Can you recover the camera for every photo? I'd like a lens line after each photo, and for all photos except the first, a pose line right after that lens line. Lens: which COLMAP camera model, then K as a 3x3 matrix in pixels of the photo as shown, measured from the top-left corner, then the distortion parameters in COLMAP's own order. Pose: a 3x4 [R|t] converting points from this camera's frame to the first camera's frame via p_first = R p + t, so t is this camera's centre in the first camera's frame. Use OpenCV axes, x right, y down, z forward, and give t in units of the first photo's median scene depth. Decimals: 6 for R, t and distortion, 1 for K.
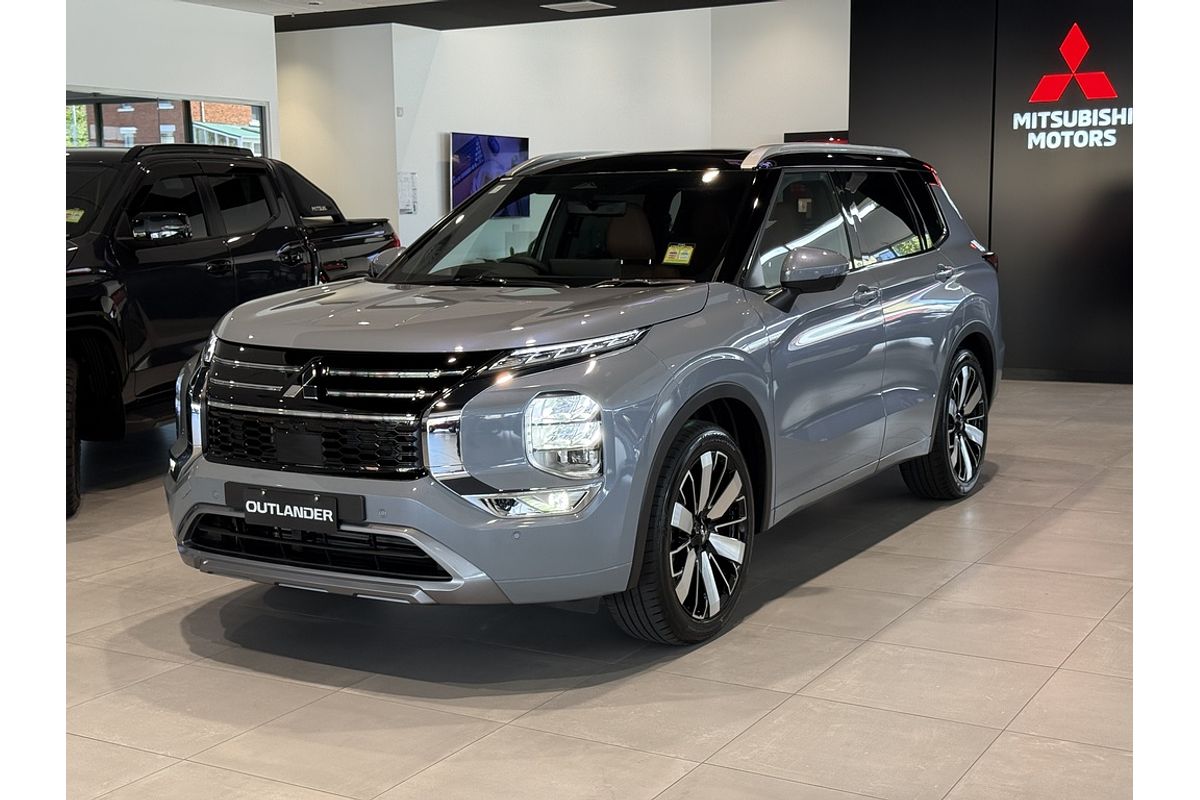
lens RADIAL K [[1512.2, 0, 600.0], [0, 1512.2, 373.0], [0, 0, 1]] dist [0.117335, -0.022856]
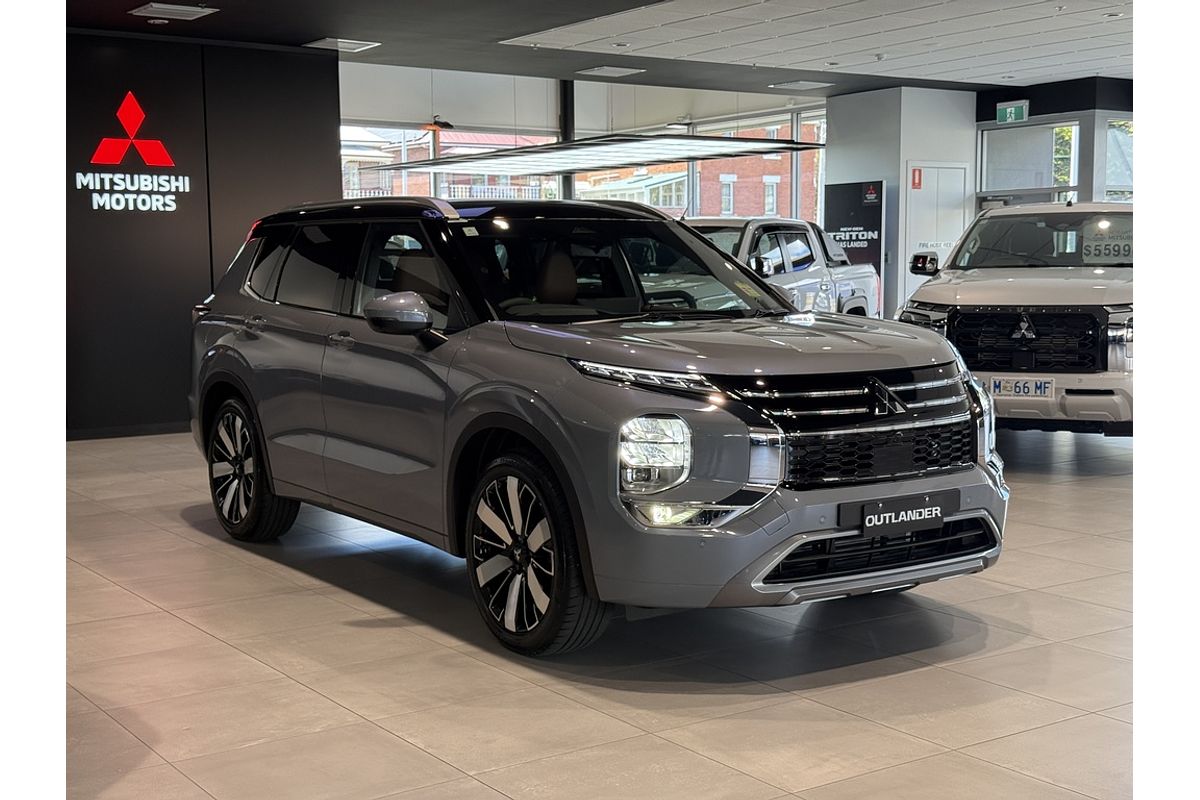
lens RADIAL K [[1493.8, 0, 600.0], [0, 1493.8, 400.0], [0, 0, 1]] dist [0.117372, -0.023055]
pose [[0.424290, -0.074668, 0.902443, -0.500877], [0.104809, 0.993946, 0.032963, -0.020032], [-0.899441, 0.080598, 0.429547, 0.288584]]
